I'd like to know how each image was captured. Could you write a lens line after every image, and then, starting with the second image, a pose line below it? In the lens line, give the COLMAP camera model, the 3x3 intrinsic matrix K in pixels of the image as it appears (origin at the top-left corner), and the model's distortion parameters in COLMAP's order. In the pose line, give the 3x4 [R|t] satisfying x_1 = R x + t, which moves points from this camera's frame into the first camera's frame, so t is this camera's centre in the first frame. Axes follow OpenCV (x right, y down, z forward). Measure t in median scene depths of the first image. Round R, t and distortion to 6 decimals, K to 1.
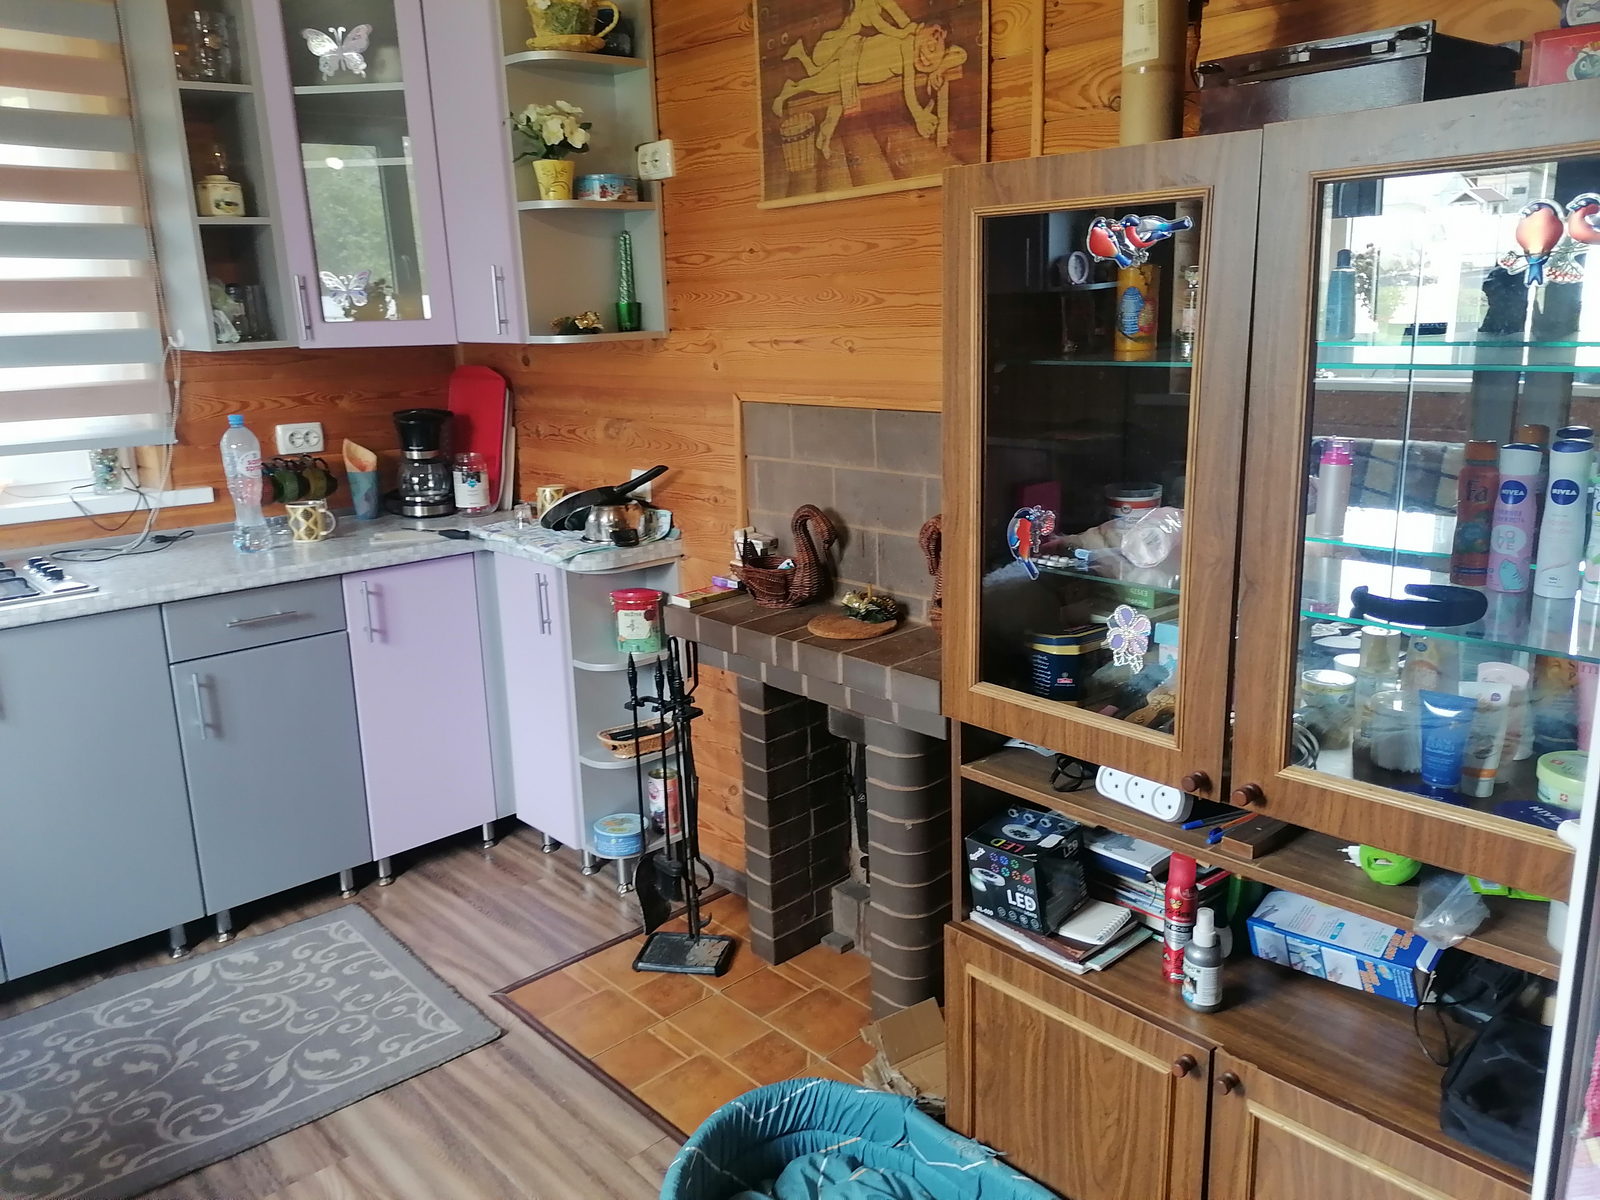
lens RADIAL K [[1206.4, 0, 811.1], [0, 1206.4, 594.9], [0, 0, 1]] dist [0.060954, -0.060640]
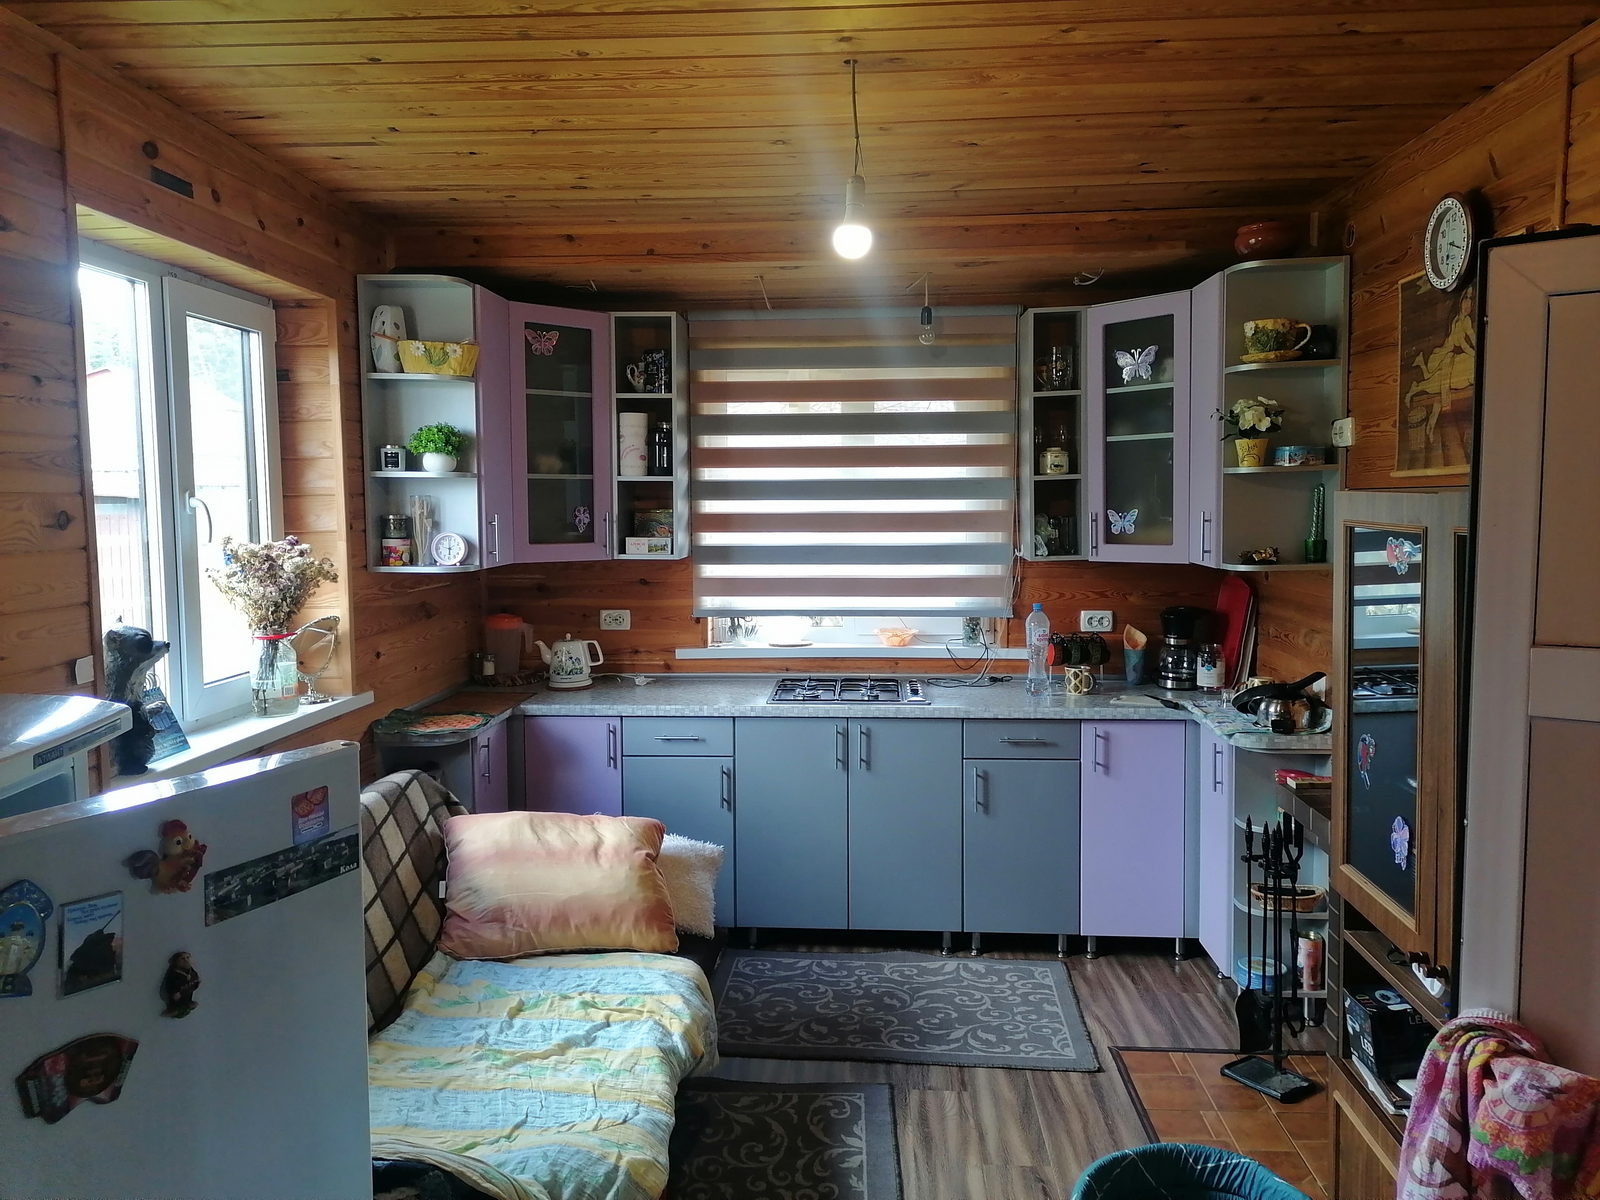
lens RADIAL K [[1206.4, 0, 801.9], [0, 1206.4, 591.0], [0, 0, 1]] dist [0.060954, -0.060640]
pose [[0.691103, 0.077715, -0.718566, 0.398806], [-0.176358, 0.982284, -0.063380, -0.018029], [0.700910, 0.170527, 0.692565, -0.233899]]
